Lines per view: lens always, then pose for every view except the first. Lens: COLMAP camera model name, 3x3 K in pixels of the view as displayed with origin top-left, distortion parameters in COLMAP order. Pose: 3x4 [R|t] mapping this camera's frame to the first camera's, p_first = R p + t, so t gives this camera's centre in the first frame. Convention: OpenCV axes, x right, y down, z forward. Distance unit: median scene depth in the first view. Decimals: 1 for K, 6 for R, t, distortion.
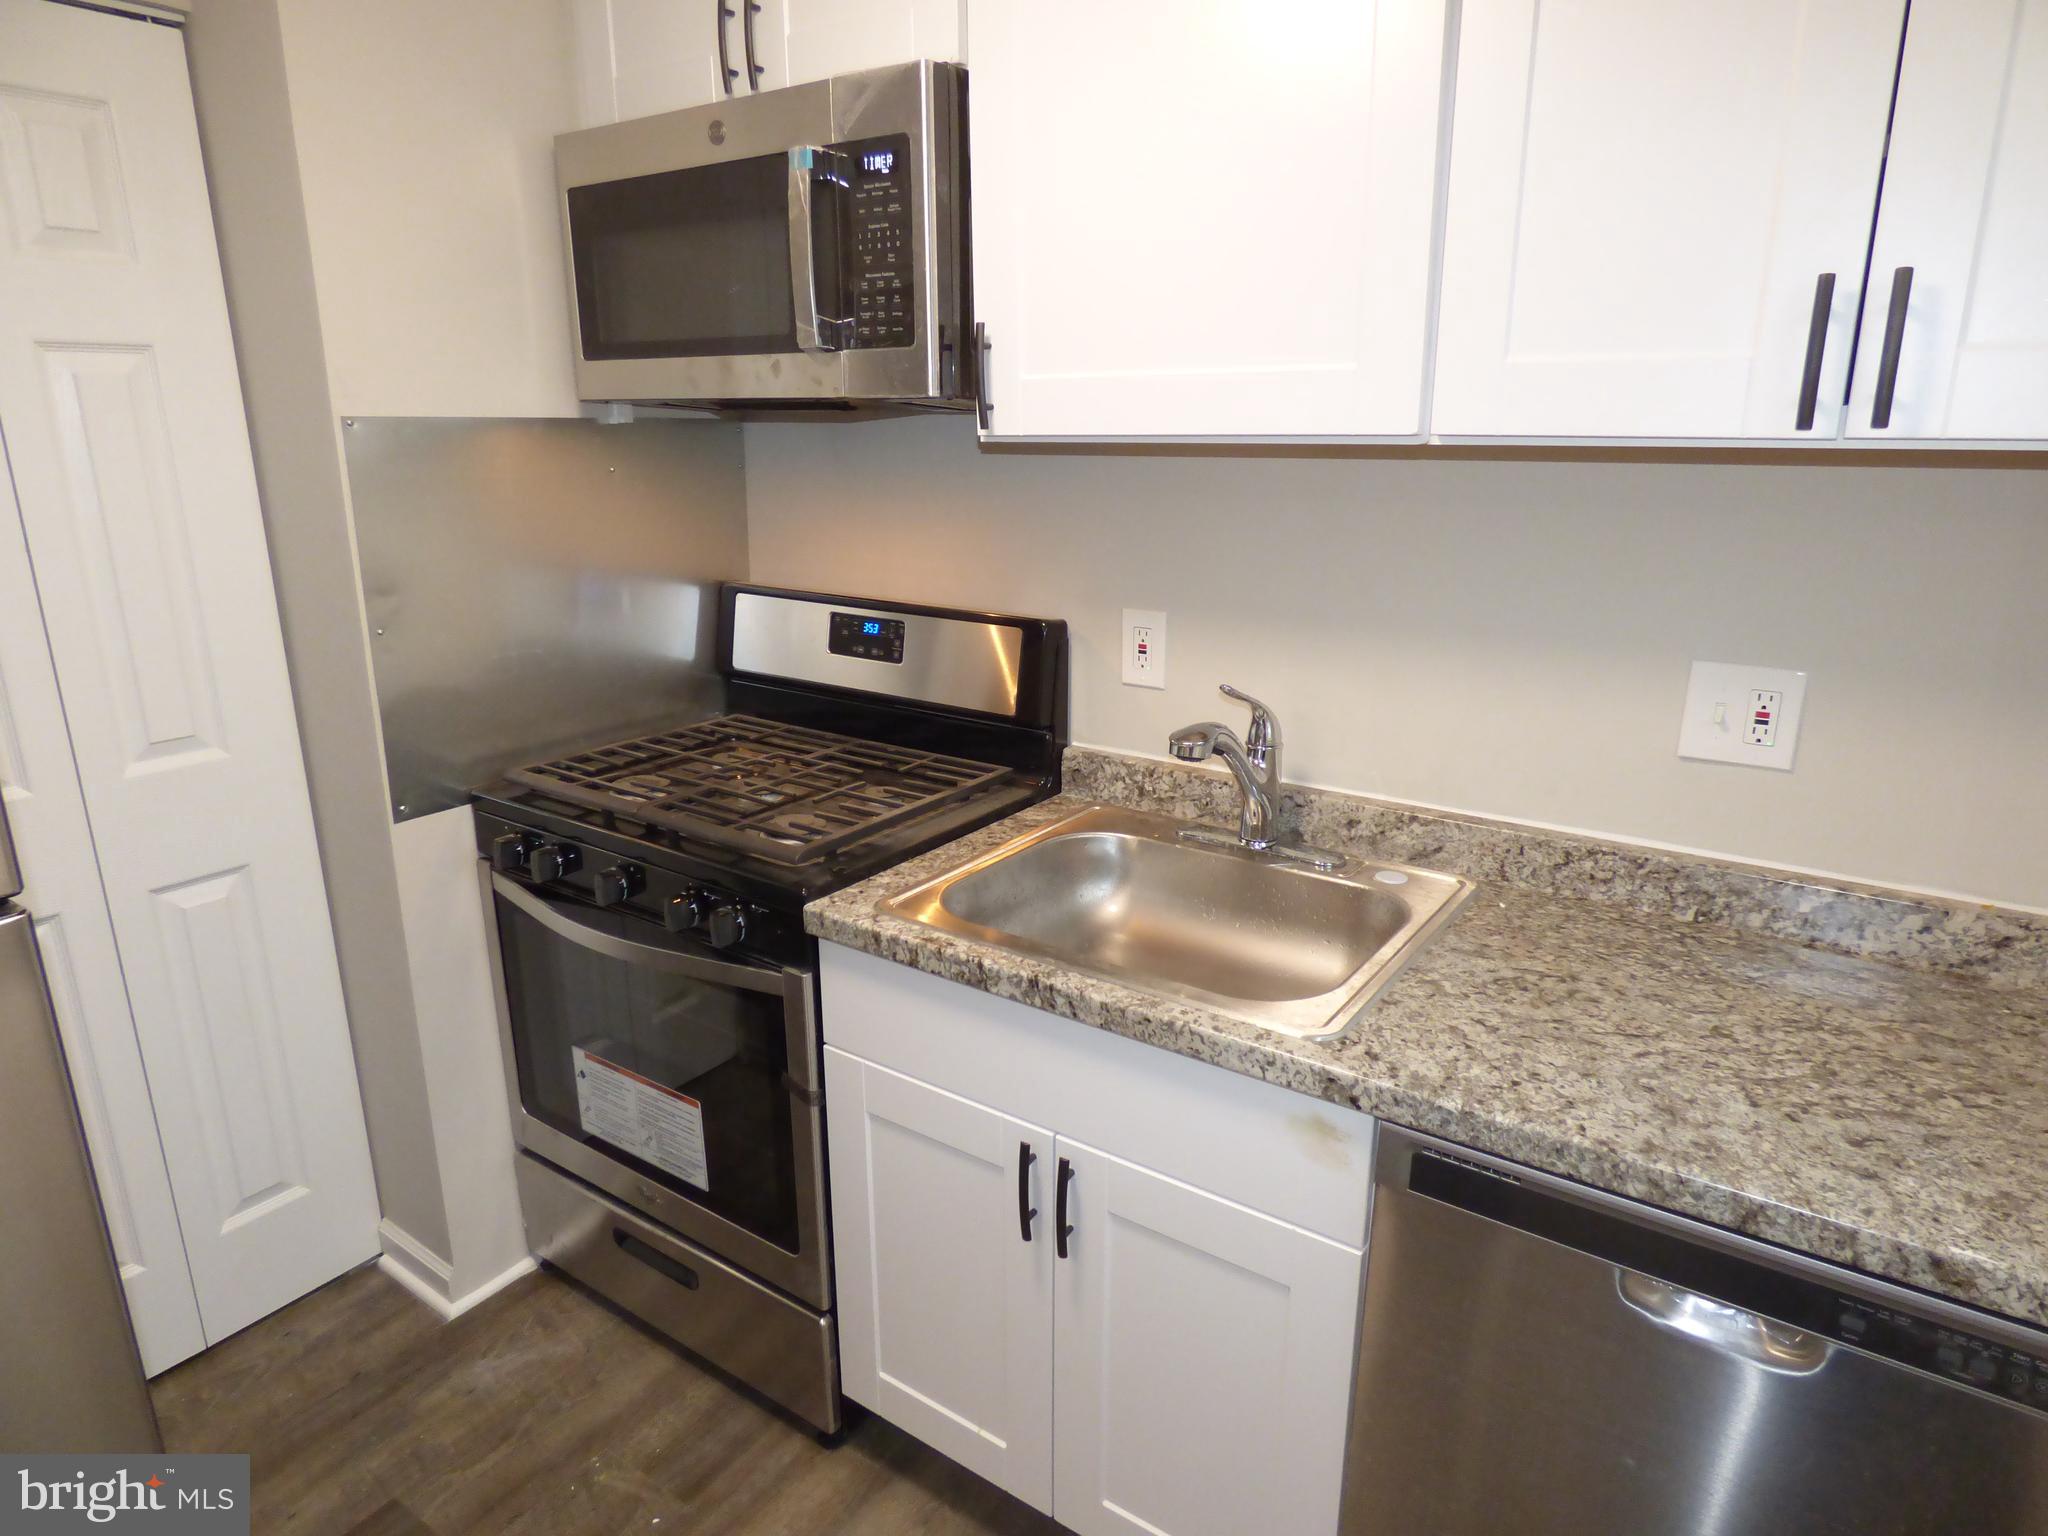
lens RADIAL K [[1220.1, 0, 1019.6], [0, 1220.1, 766.5], [0, 0, 1]] dist [-0.021580, 0.001963]
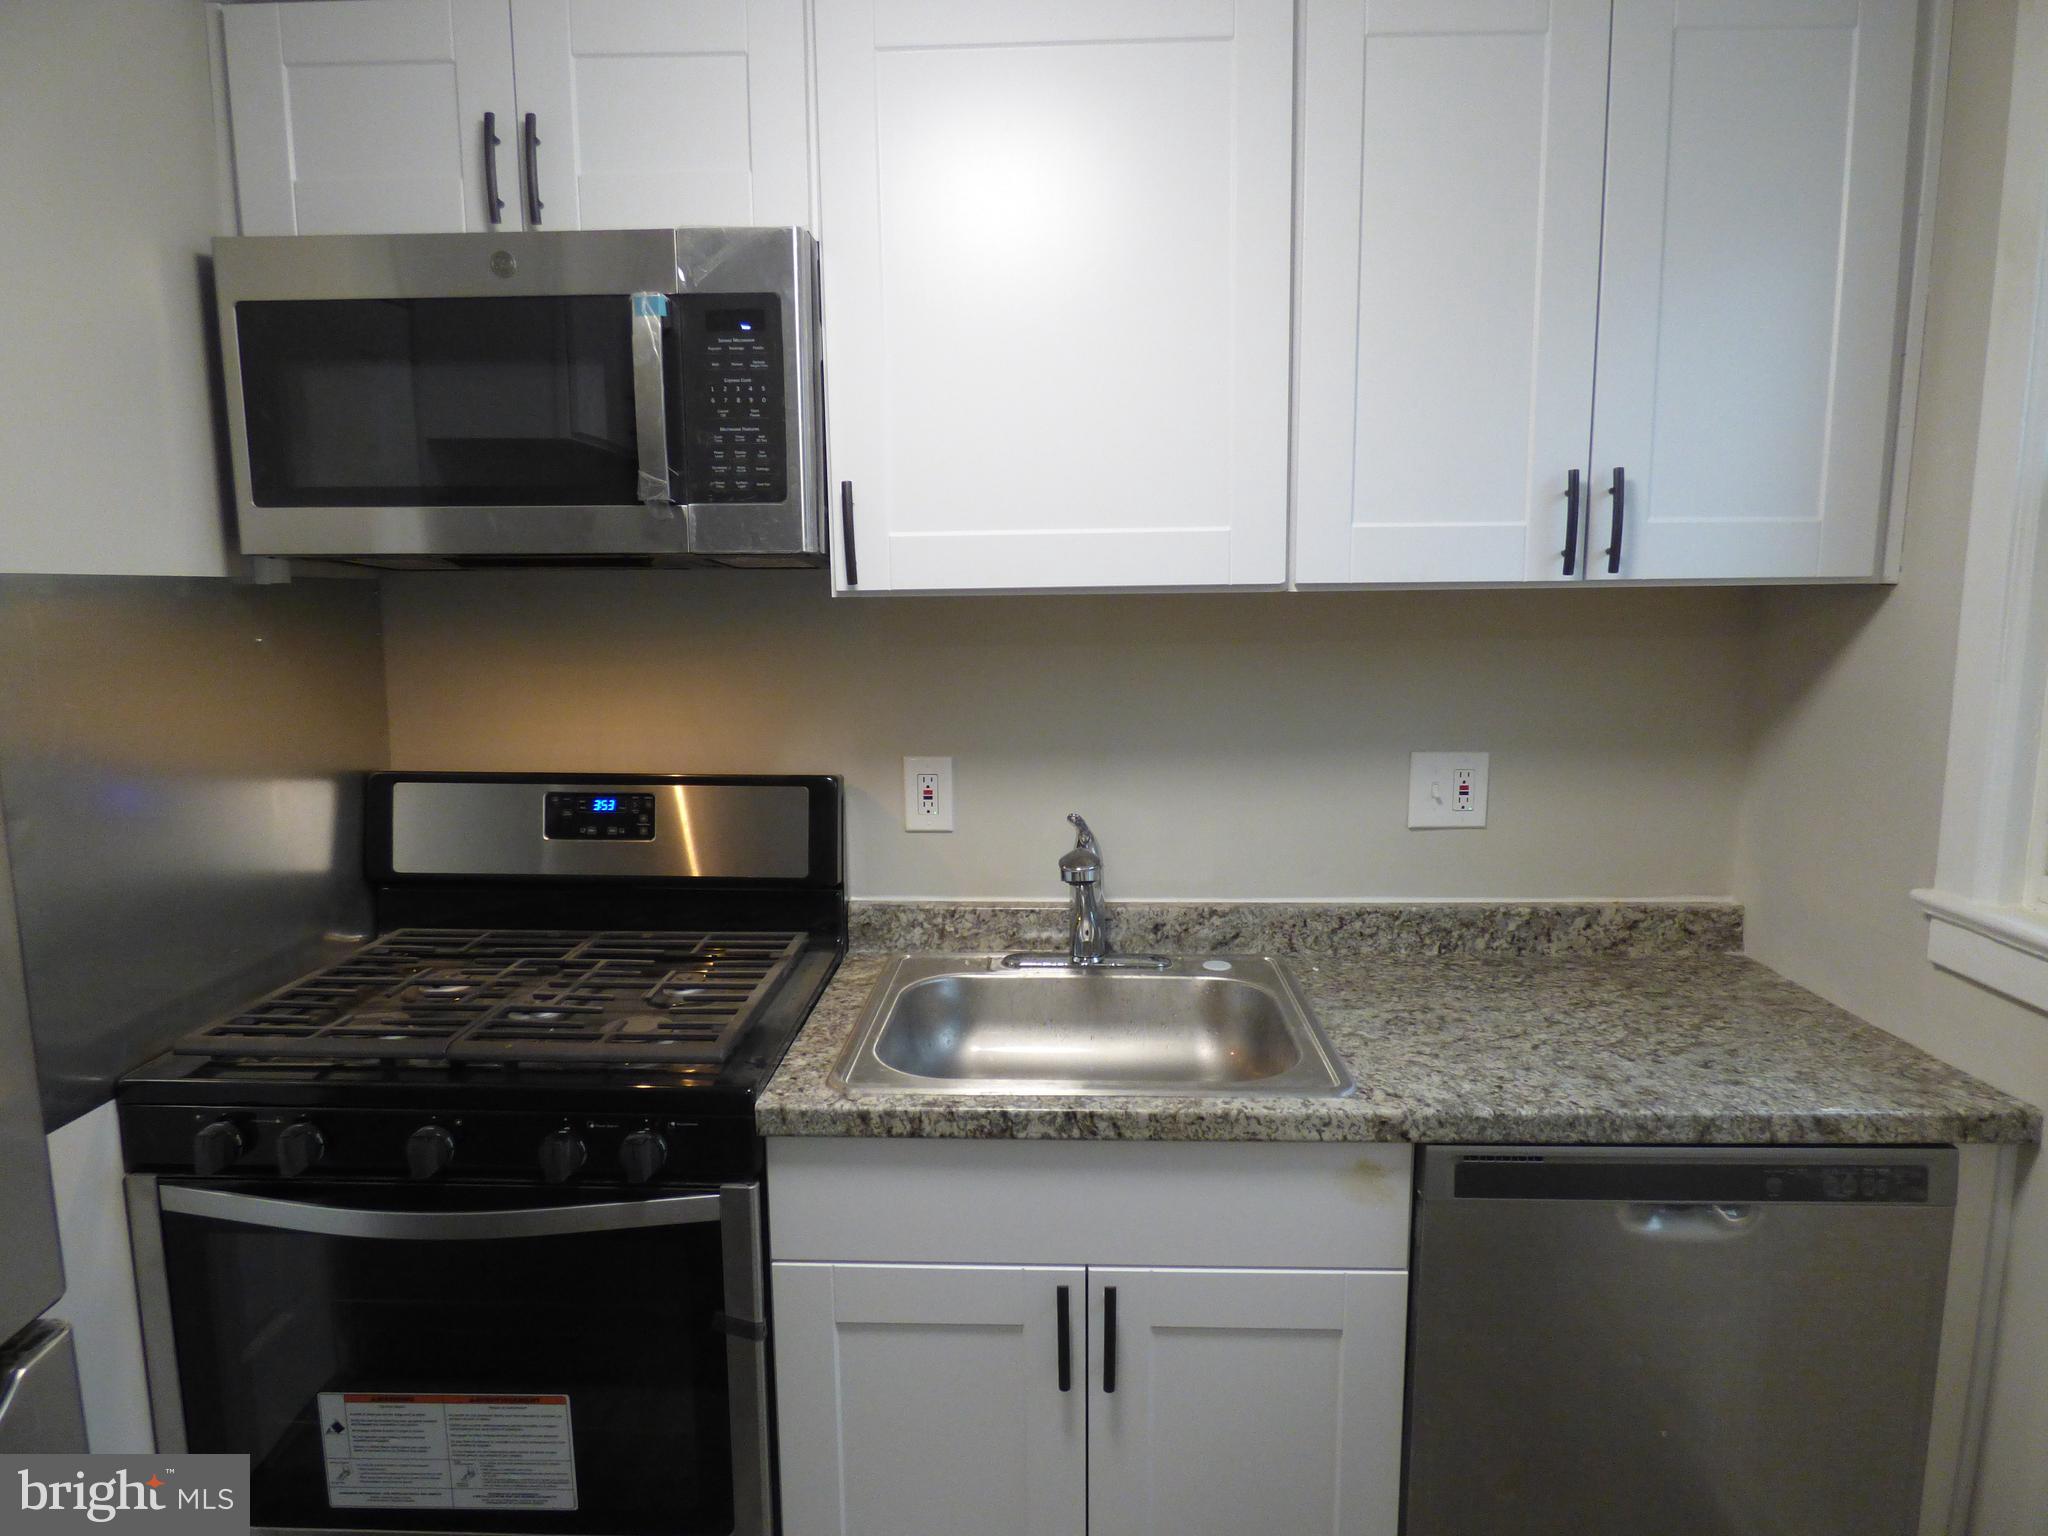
lens RADIAL K [[1234.5, 0, 1019.4], [0, 1234.5, 759.7], [0, 0, 1]] dist [-0.017358, 0.000392]
pose [[0.838949, -0.080928, 0.538160, -0.465085], [0.154503, 0.983611, -0.092944, -0.020024], [-0.521818, 0.161123, 0.837702, 0.102641]]
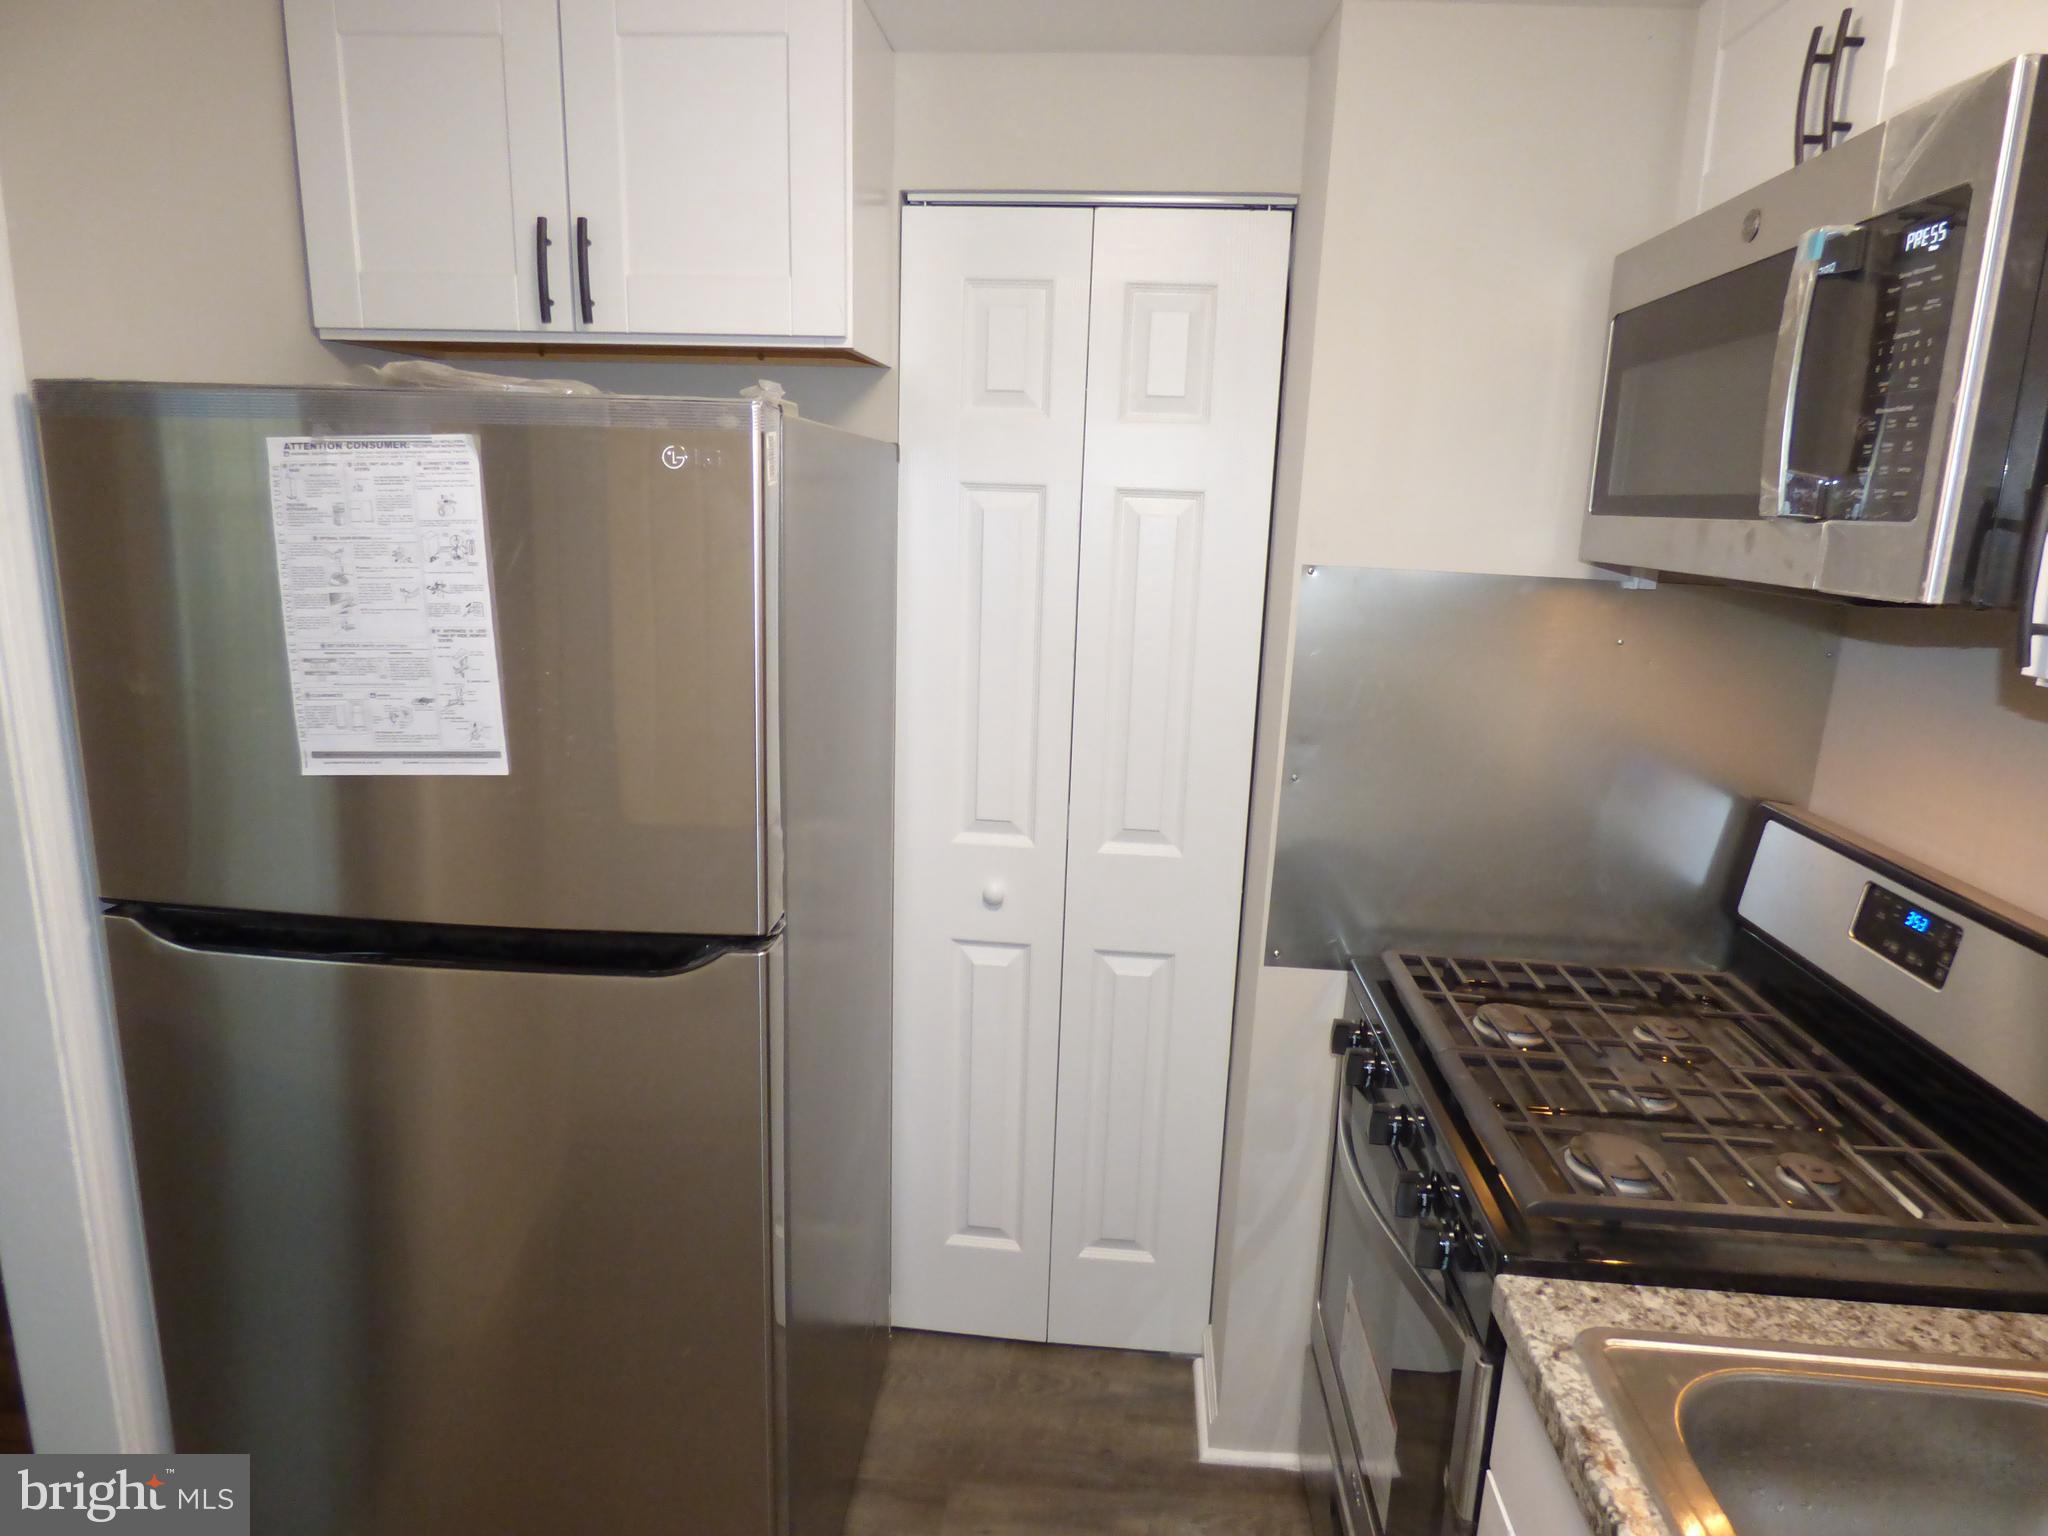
lens RADIAL K [[1210.7, 0, 1021.9], [0, 1210.7, 767.3], [0, 0, 1]] dist [-0.014870, 0.000184]
pose [[0.508349, 0.199356, -0.837758, 0.210021], [-0.270052, 0.960667, 0.064737, -0.139429], [0.817712, 0.193329, 0.542191, 0.316859]]
